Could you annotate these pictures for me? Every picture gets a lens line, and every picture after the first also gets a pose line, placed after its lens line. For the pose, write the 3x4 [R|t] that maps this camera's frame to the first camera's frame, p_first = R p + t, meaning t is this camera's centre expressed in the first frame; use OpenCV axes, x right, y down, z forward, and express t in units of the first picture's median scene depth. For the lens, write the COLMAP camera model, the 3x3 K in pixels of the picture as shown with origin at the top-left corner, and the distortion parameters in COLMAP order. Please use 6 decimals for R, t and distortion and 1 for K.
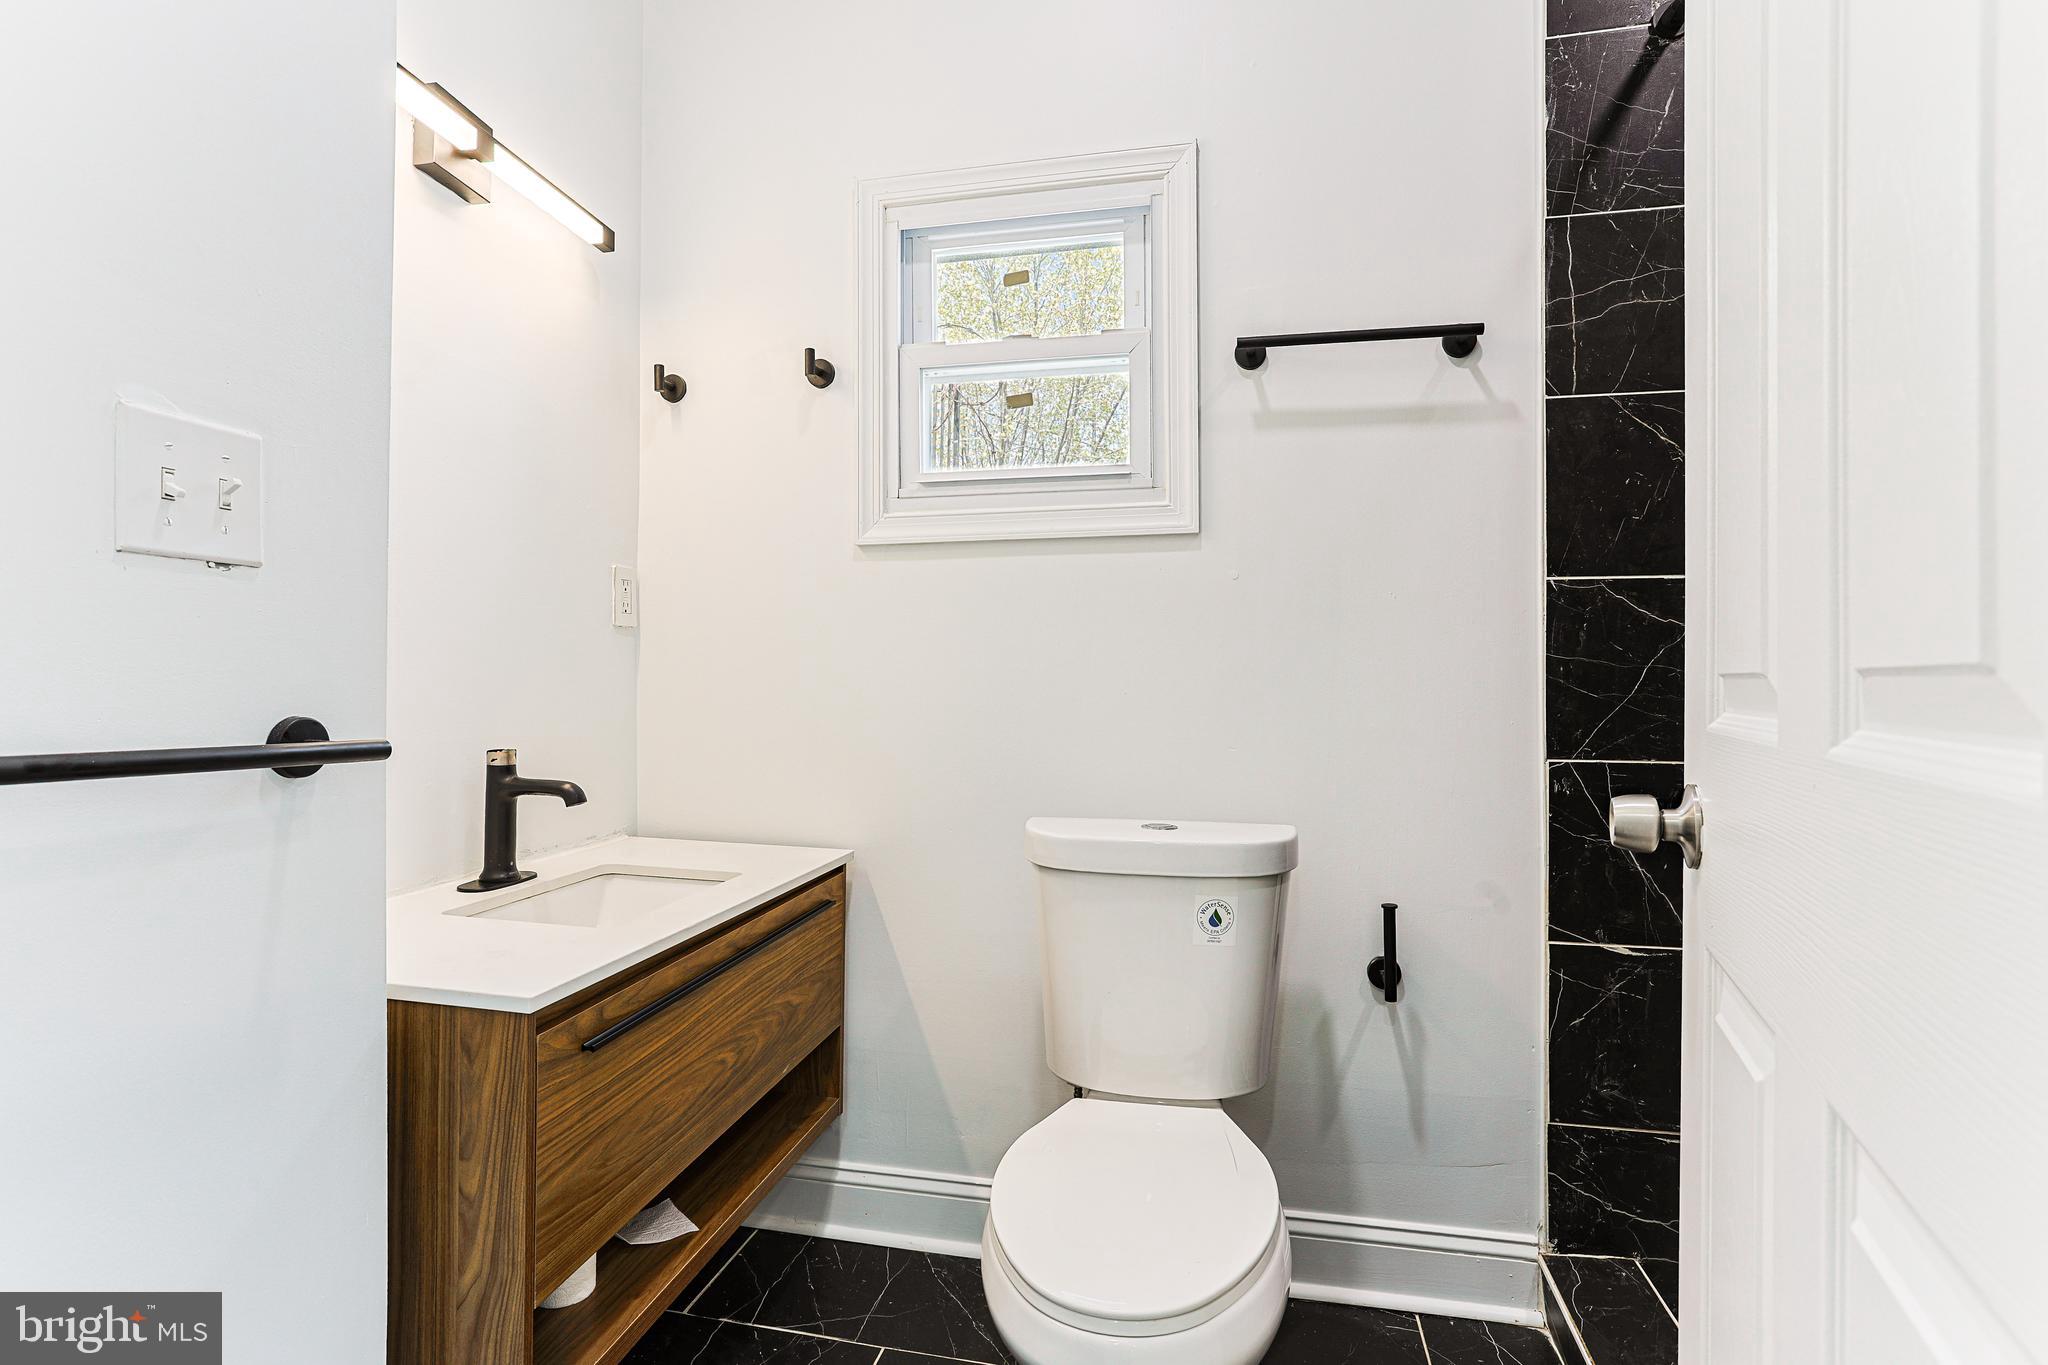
lens RADIAL K [[963.3, 0, 1024.0], [0, 963.3, 682.5], [0, 0, 1]] dist [-0.032666, -0.000199]
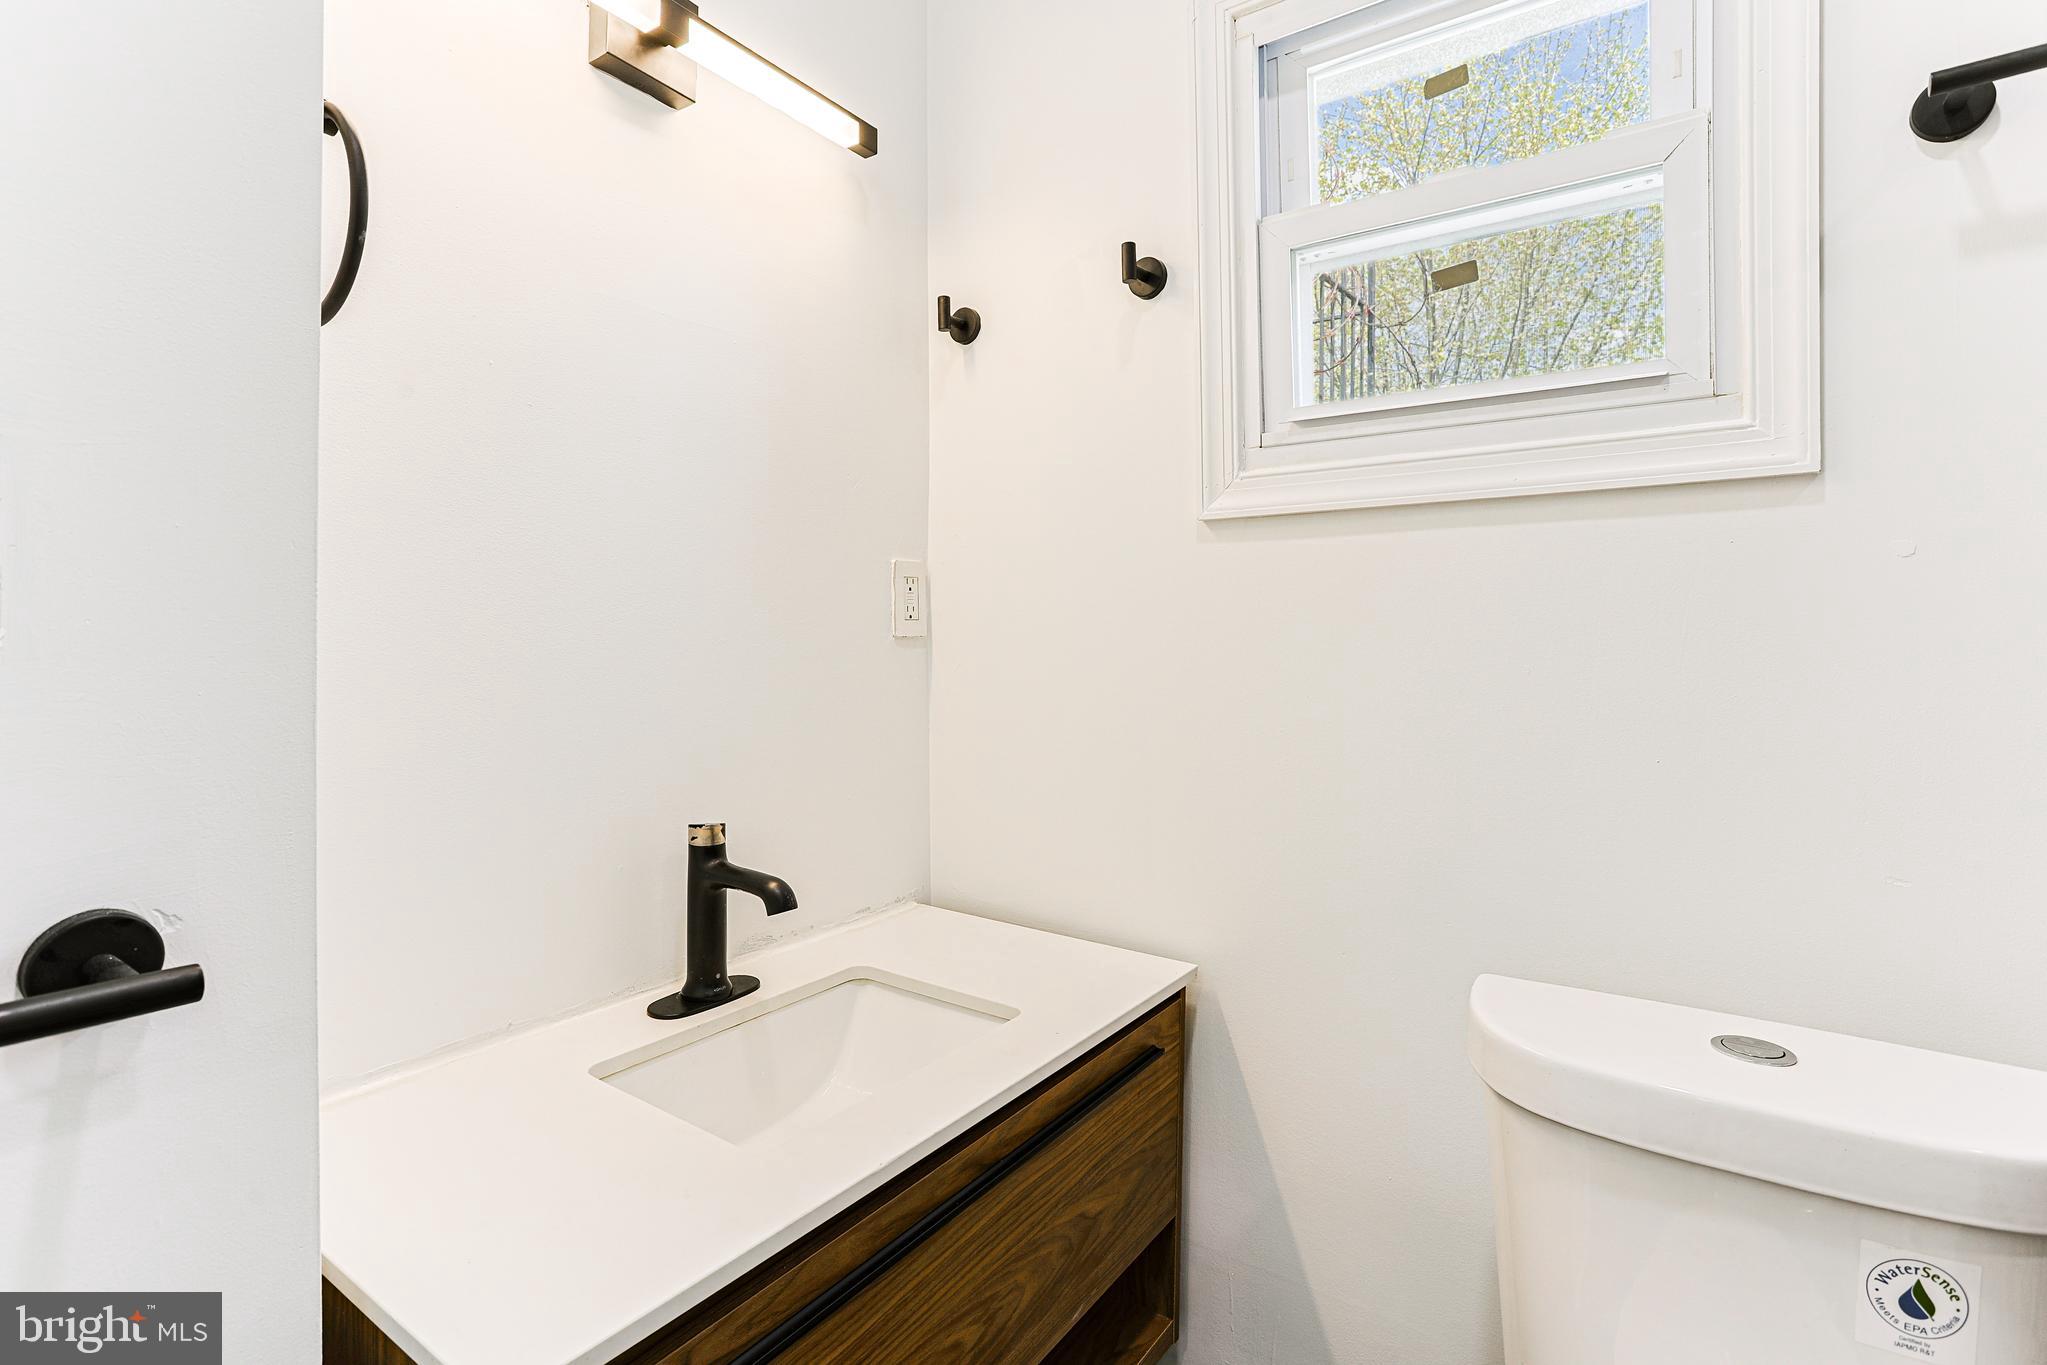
lens RADIAL K [[1007.2, 0, 1021.4], [0, 1007.2, 629.4], [0, 0, 1]] dist [-0.048287, 0.027249]
pose [[0.915046, -0.004932, -0.403320, -0.002518], [0.000932, 0.999948, -0.010113, -0.063031], [0.403349, 0.008878, 0.915003, 0.320414]]
